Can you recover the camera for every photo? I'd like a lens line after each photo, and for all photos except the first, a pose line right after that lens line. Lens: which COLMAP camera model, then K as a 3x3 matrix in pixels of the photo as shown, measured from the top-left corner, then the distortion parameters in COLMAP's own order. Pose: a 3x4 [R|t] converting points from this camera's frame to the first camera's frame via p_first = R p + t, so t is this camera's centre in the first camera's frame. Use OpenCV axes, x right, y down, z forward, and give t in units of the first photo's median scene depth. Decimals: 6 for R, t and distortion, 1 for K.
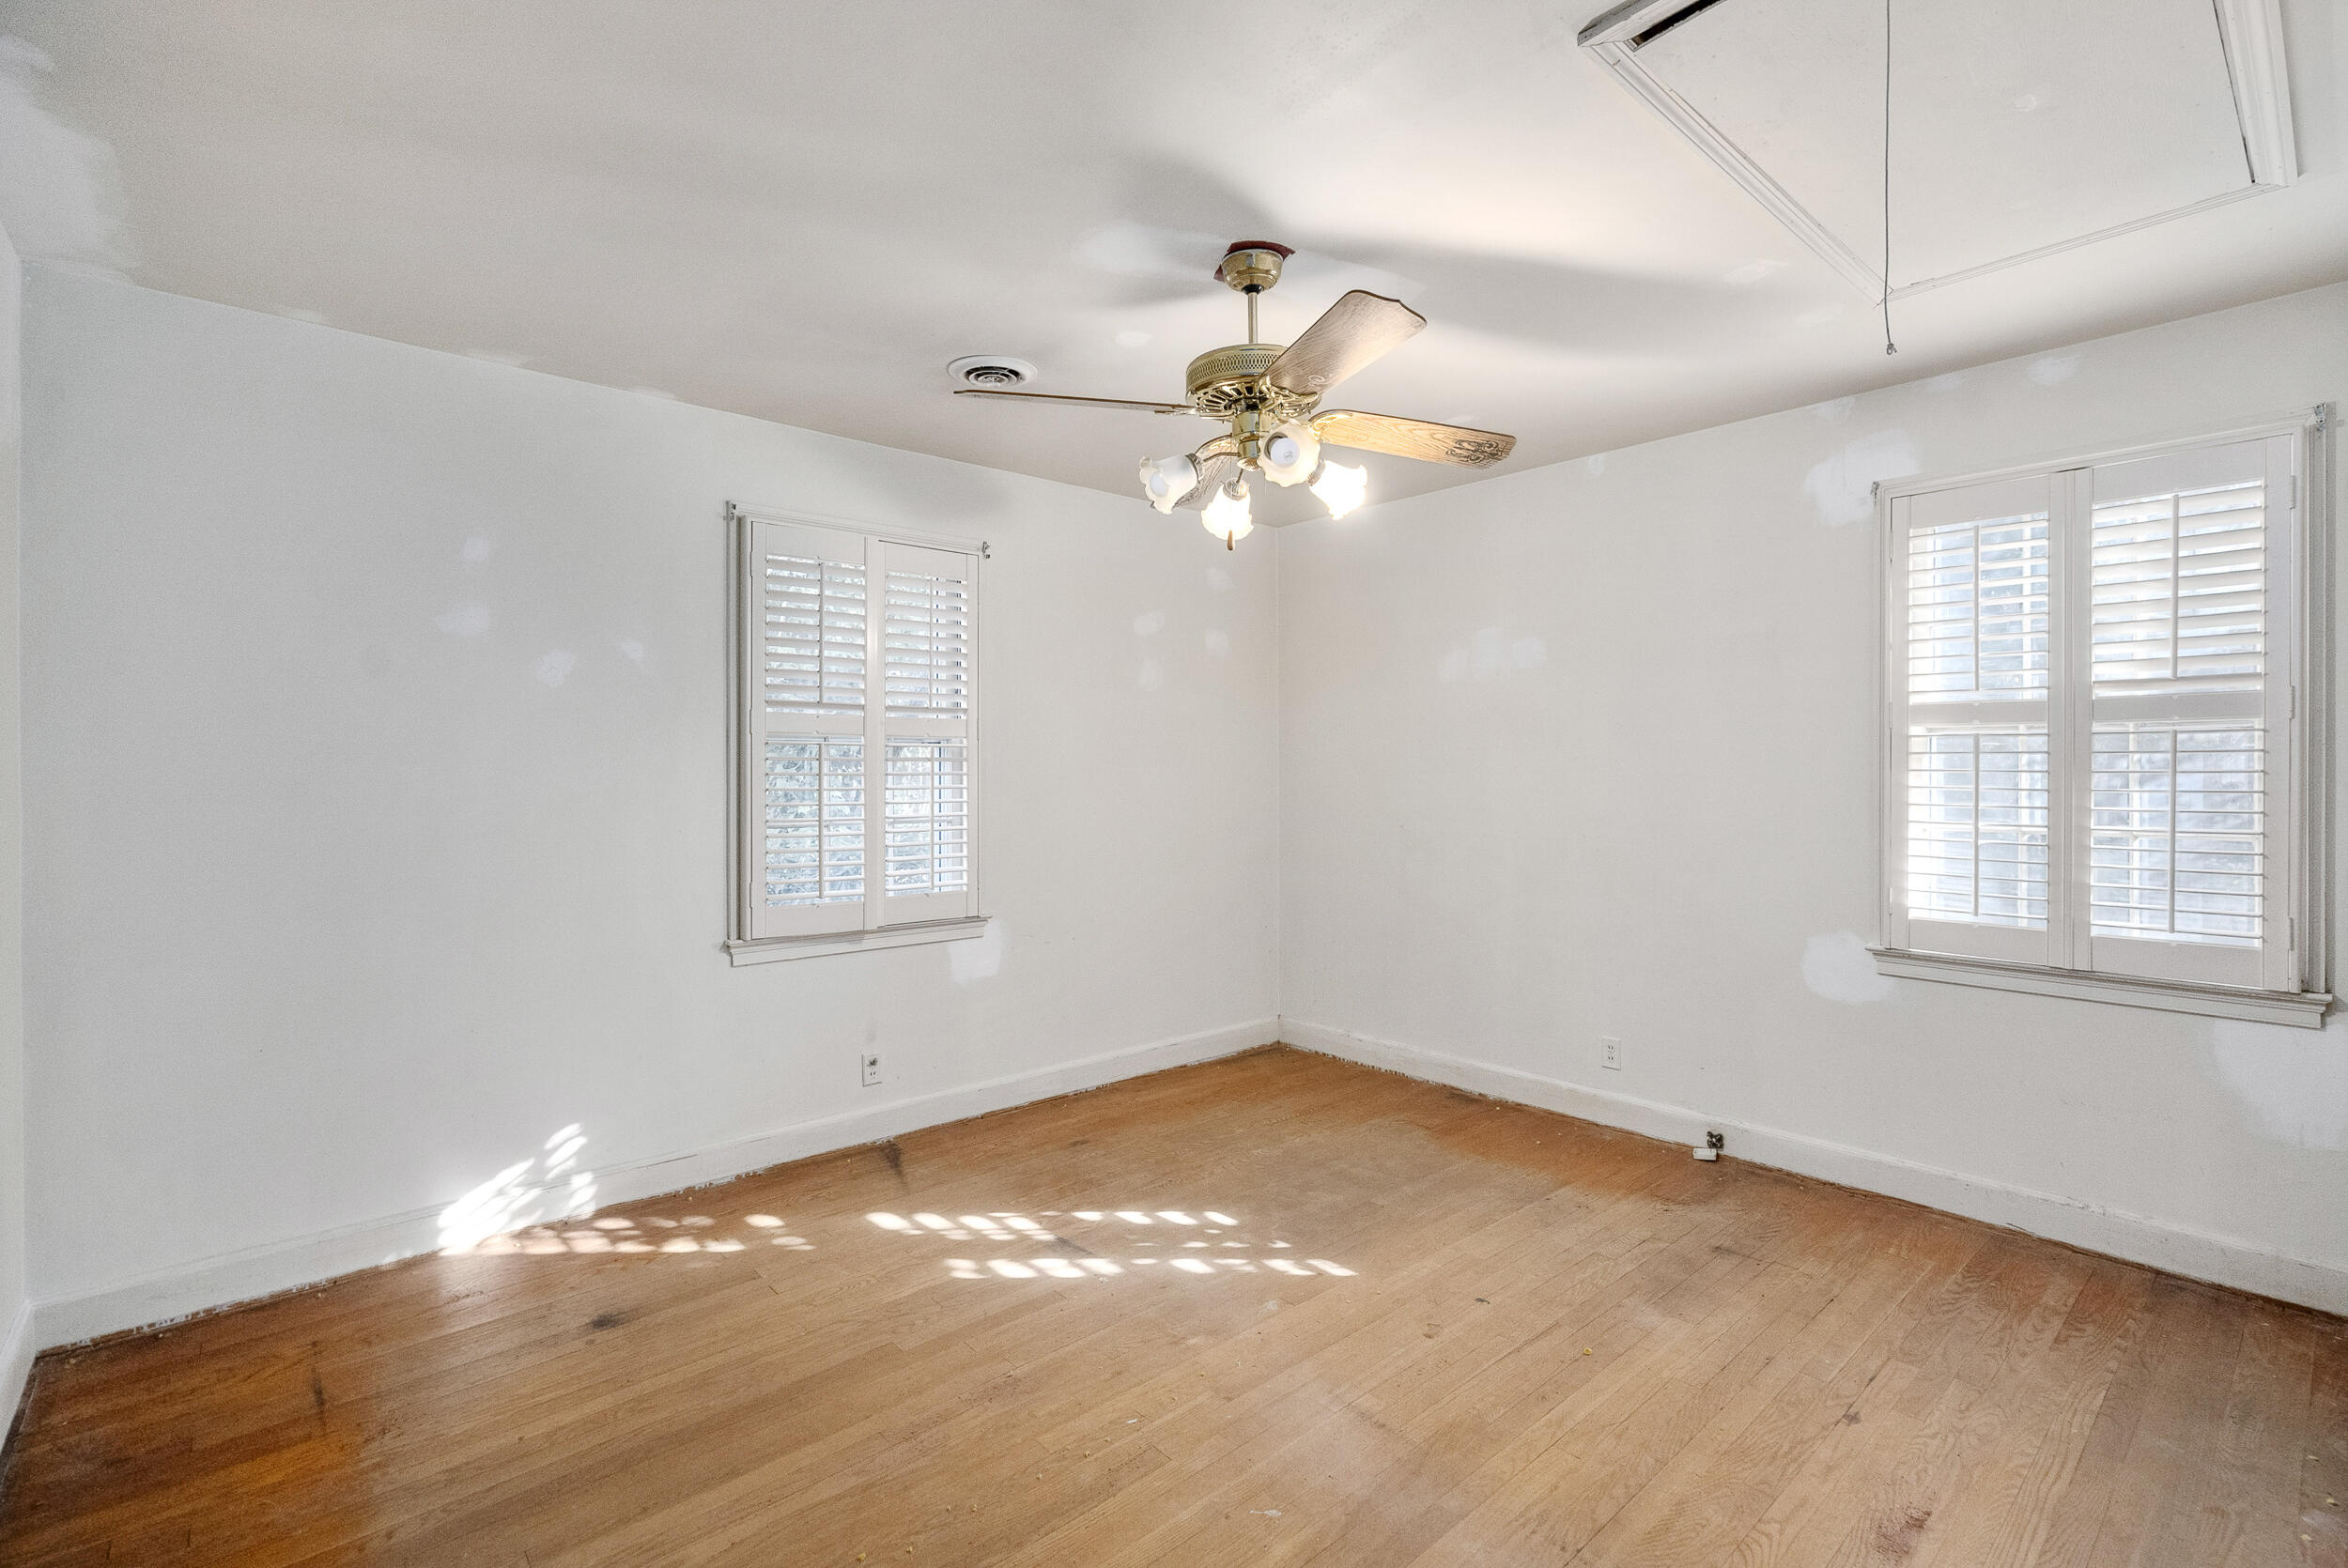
lens RADIAL K [[1085.6, 0, 1173.6], [0, 1085.6, 776.5], [0, 0, 1]] dist [-0.013005, 0.001706]
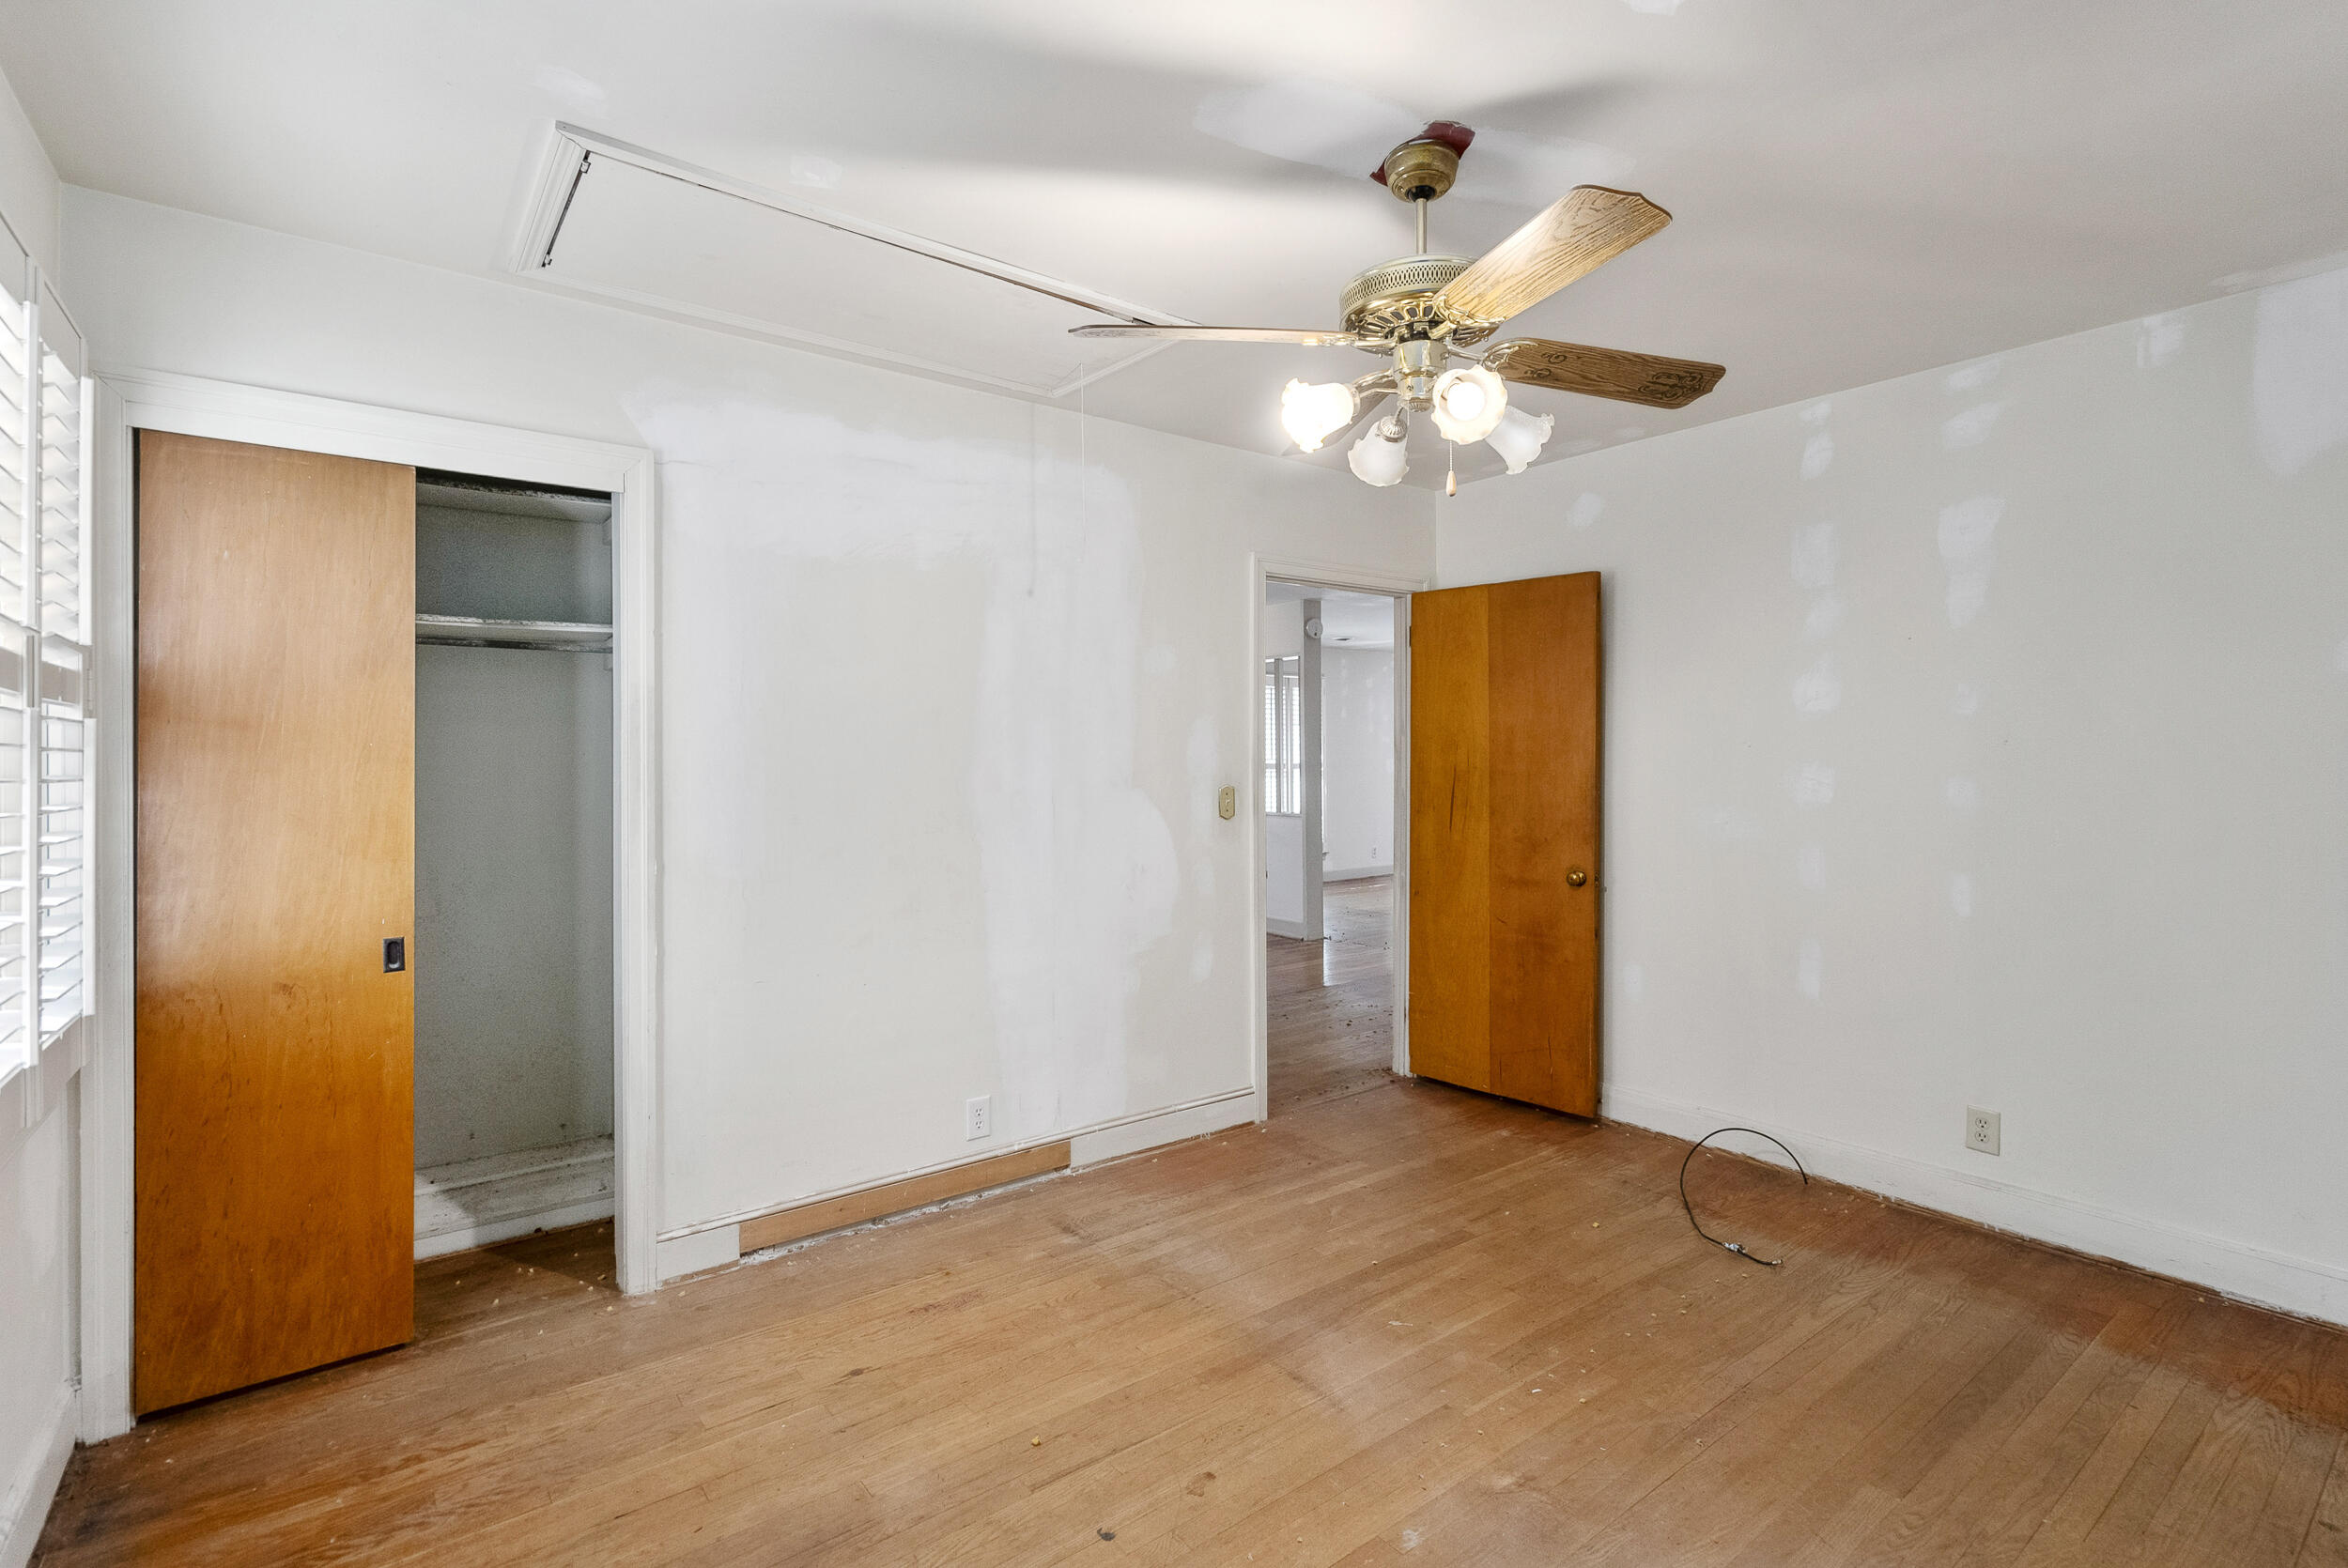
lens RADIAL K [[1085.6, 0, 1174.0], [0, 1085.6, 771.7], [0, 0, 1]] dist [-0.013005, 0.001706]
pose [[-0.996743, 0.009537, 0.080075, 0.201357], [0.011211, 0.999727, 0.020490, -0.022490], [-0.079858, 0.021321, -0.996578, 1.869449]]
